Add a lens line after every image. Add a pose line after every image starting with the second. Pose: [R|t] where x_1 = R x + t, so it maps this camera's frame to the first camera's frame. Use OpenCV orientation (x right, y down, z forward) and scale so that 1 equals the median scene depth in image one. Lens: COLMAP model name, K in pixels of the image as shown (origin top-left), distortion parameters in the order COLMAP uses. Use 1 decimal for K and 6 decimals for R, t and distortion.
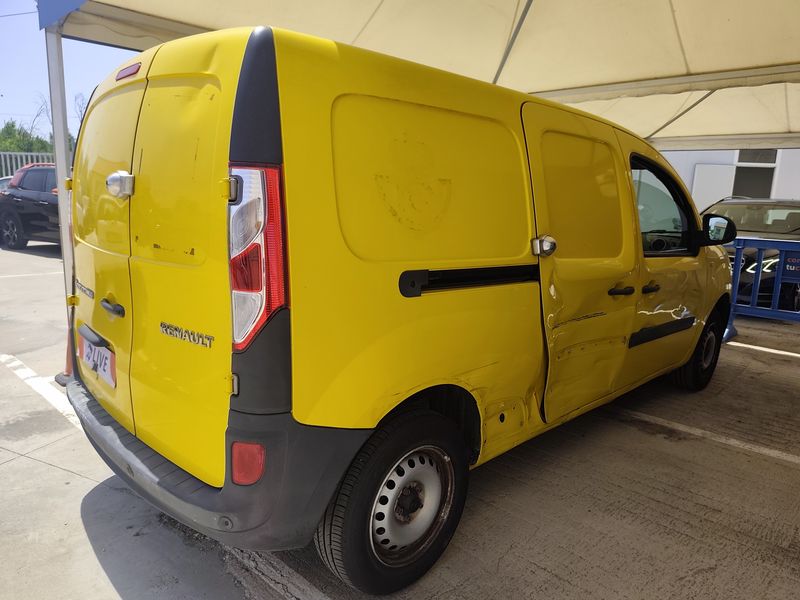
lens RADIAL K [[551.9, 0, 401.9], [0, 551.9, 303.4], [0, 0, 1]] dist [0.041694, -0.063427]
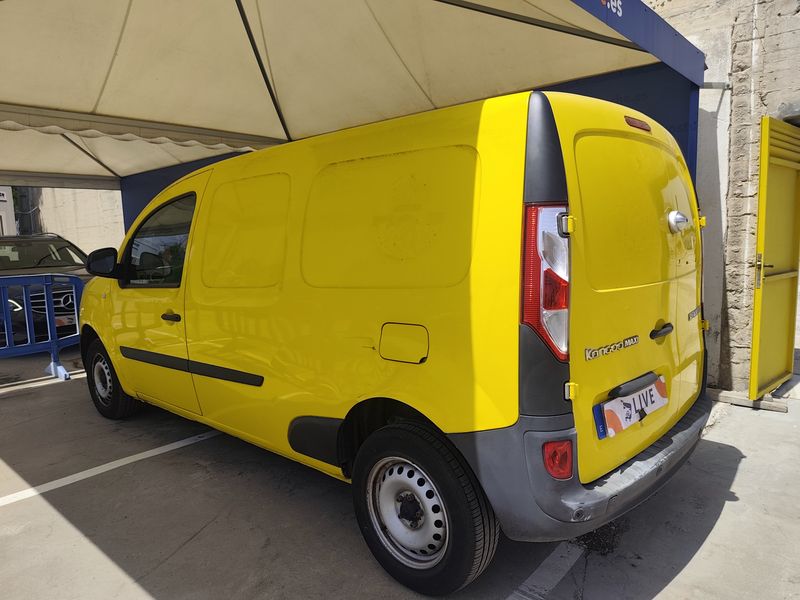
lens RADIAL K [[551.9, 0, 401.9], [0, 551.9, 303.4], [0, 0, 1]] dist [0.041694, -0.063427]
pose [[-0.050182, -0.160111, 0.985823, -1.665424], [0.220396, 0.960957, 0.167291, -0.367510], [-0.974119, 0.225667, -0.012935, 1.590060]]
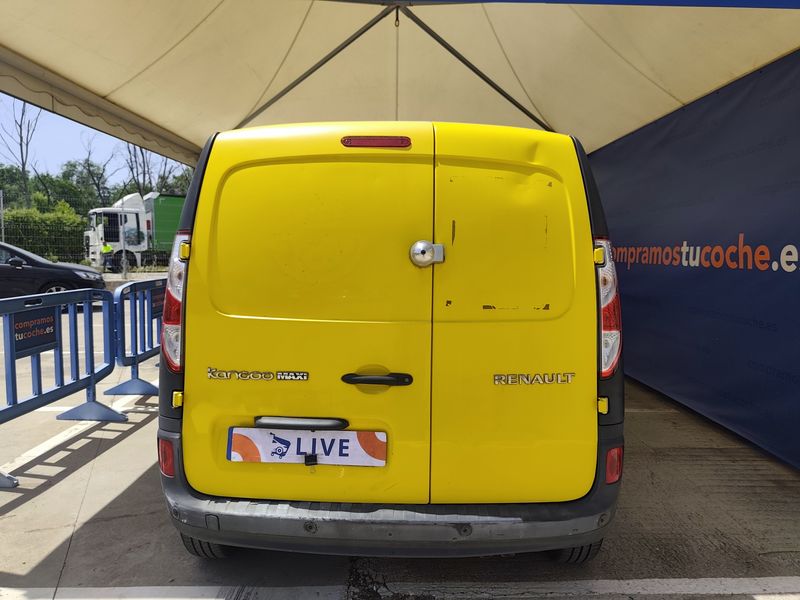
lens RADIAL K [[556.9, 0, 400.0], [0, 556.9, 300.0], [0, 0, 1]] dist [0.028249, -0.062191]
pose [[0.717921, -0.088822, 0.690435, -1.199020], [0.151357, 0.988015, -0.030278, -0.099787], [-0.679471, 0.126240, 0.722760, 0.280516]]
